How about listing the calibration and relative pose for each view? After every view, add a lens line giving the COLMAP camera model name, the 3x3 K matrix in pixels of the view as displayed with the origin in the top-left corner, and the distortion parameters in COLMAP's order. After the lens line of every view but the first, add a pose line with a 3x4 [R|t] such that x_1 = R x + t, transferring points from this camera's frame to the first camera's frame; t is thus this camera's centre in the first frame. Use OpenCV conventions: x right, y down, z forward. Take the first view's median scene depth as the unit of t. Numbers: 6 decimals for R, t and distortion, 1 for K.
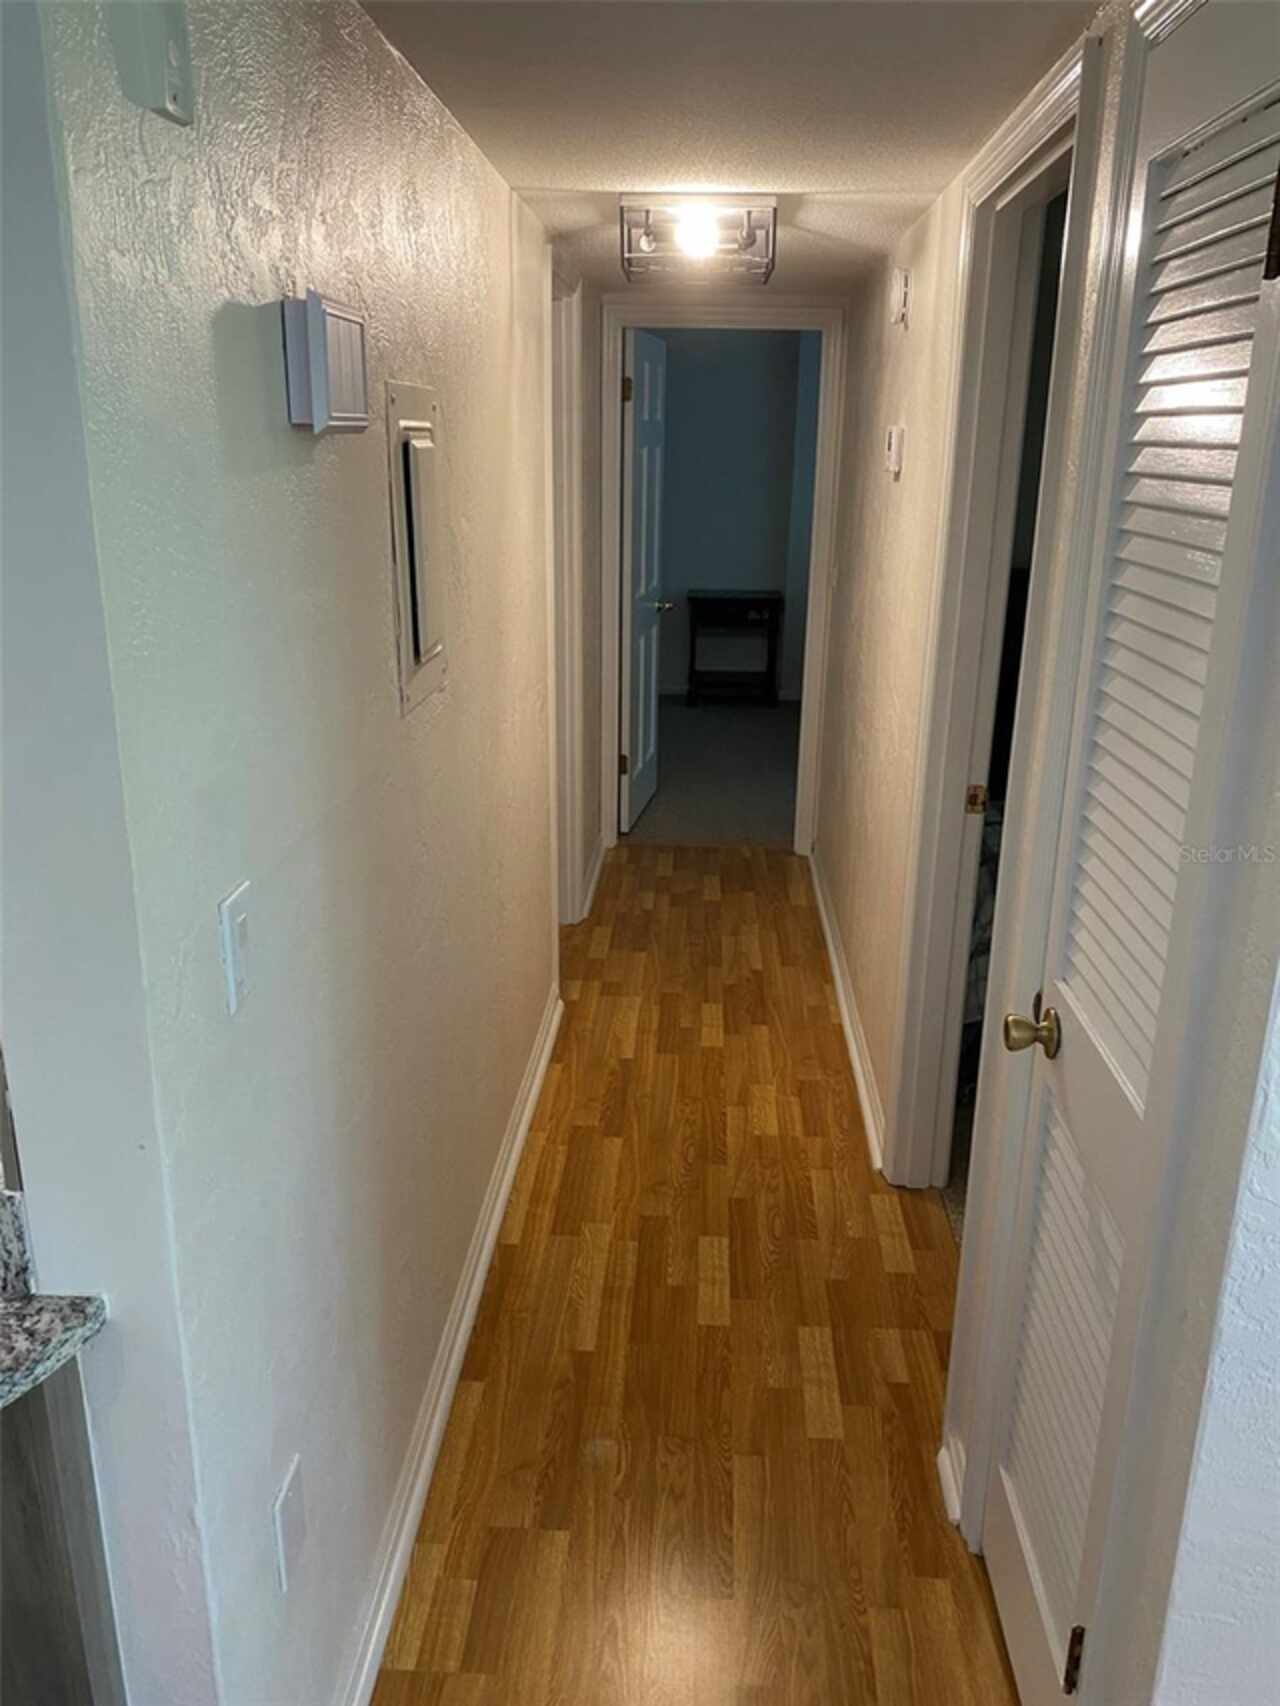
lens RADIAL K [[1296.3, 0, 644.0], [0, 1296.3, 852.0], [0, 0, 1]] dist [0.039716, -0.015620]
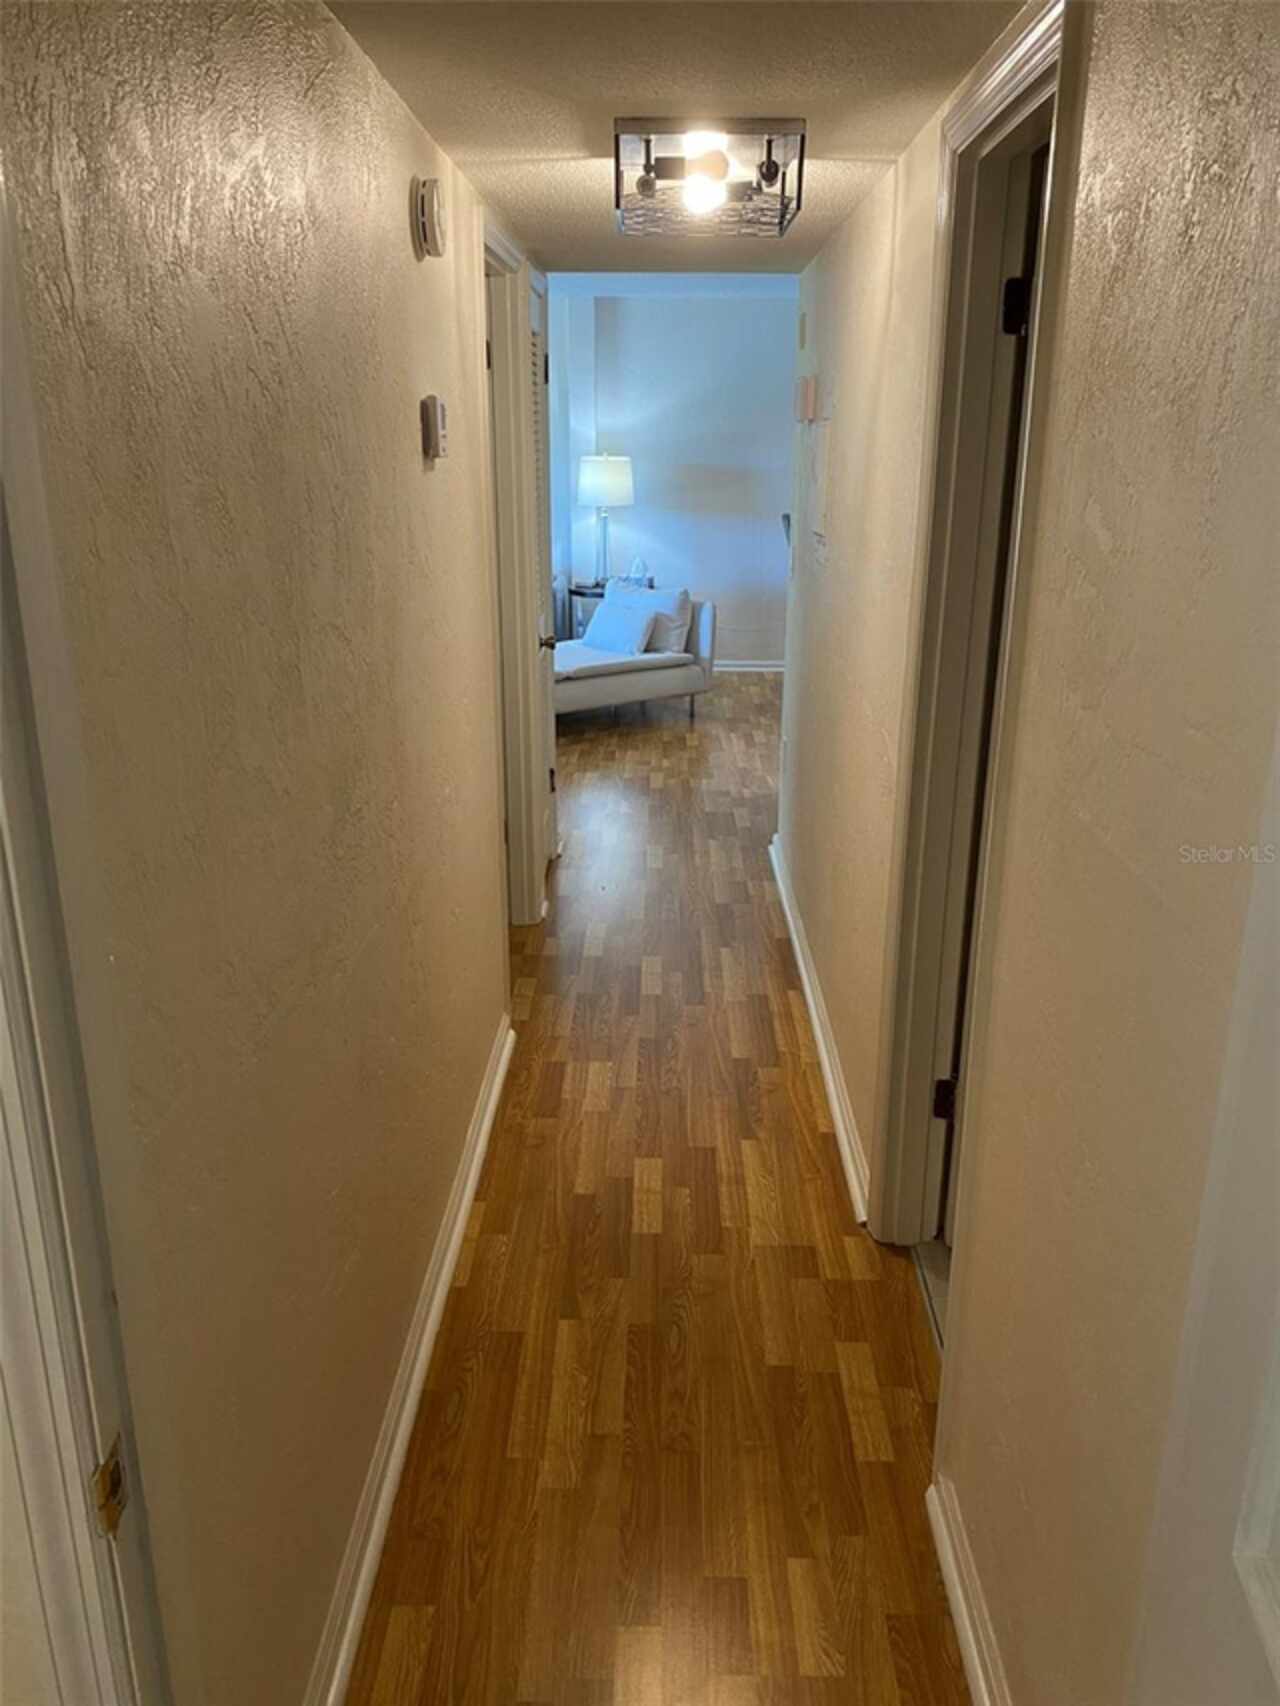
lens RADIAL K [[1296.3, 0, 643.6], [0, 1296.3, 854.8], [0, 0, 1]] dist [0.039716, -0.015620]
pose [[-0.999393, 0.011774, -0.032782, 0.086136], [-0.009175, 0.818917, 0.573838, -0.514838], [0.033602, 0.573791, -0.818312, 1.674974]]
